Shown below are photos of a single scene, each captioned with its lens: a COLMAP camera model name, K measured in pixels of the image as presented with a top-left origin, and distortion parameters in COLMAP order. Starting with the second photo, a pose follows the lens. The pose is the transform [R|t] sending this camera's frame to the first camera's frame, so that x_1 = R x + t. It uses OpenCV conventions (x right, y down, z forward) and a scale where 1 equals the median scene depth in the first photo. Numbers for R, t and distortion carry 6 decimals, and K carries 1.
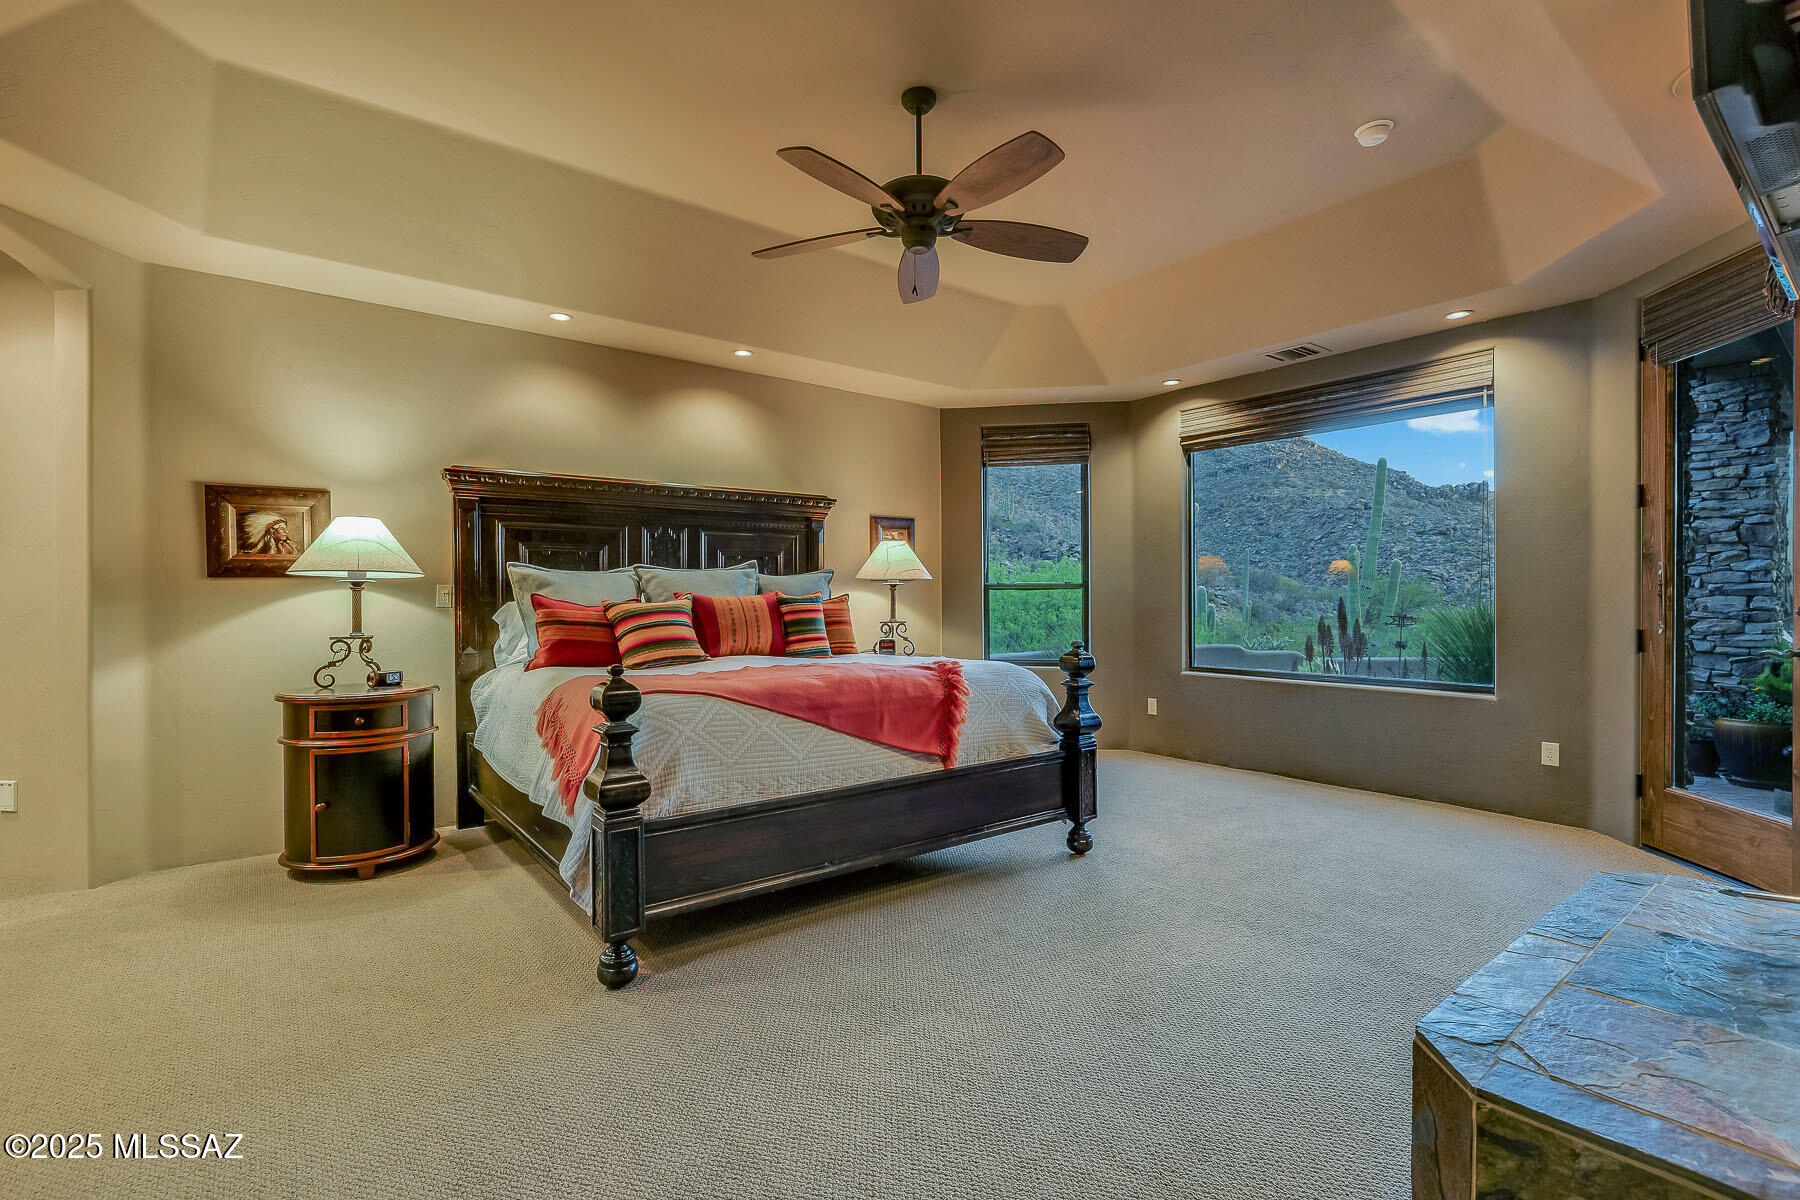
lens RADIAL K [[819.5, 0, 908.7], [0, 819.5, 595.8], [0, 0, 1]] dist [0.001582, 0.000414]
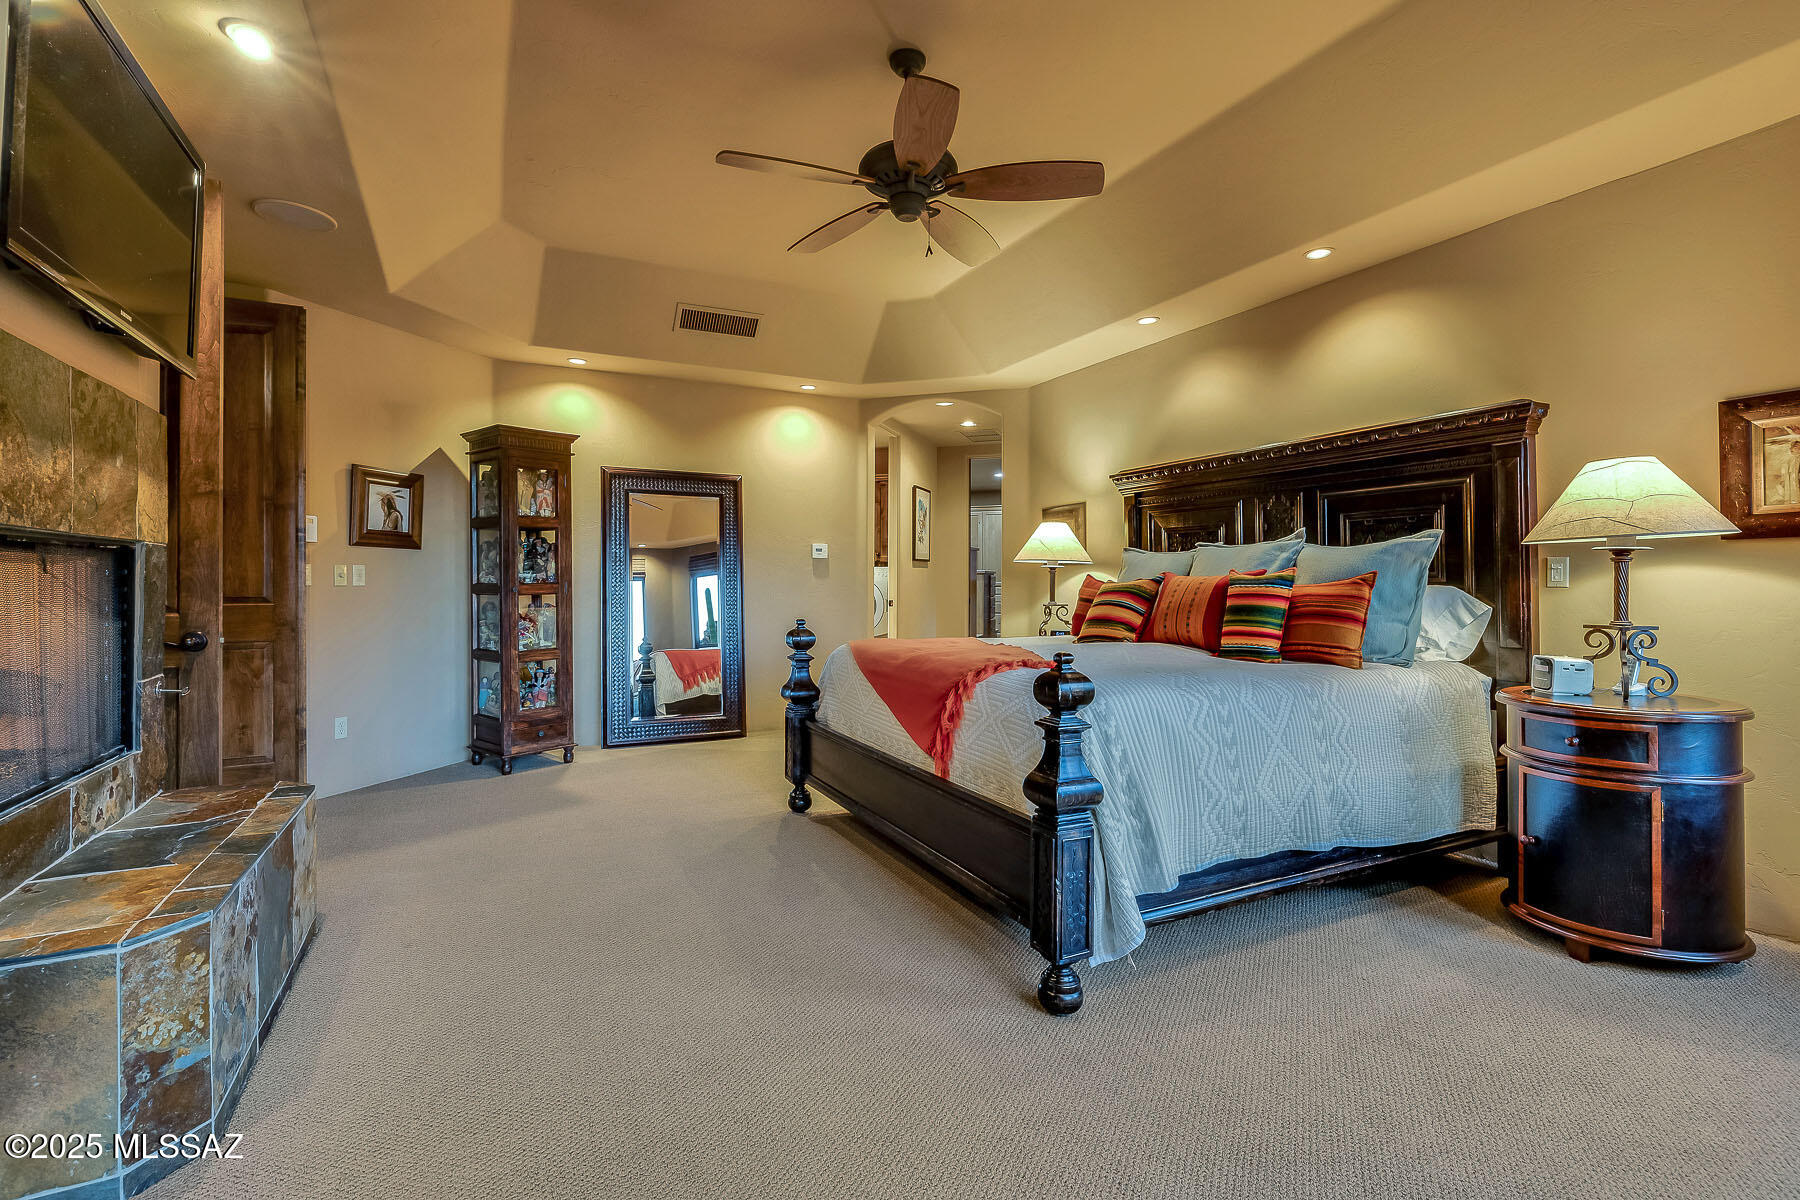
lens RADIAL K [[819.5, 0, 892.2], [0, 819.5, 589.9], [0, 0, 1]] dist [0.001582, 0.000414]
pose [[-0.186893, 0.004130, -0.982372, 0.622690], [-0.001948, 0.999988, 0.004575, 0.010782], [0.982378, 0.002768, -0.186883, 0.767839]]
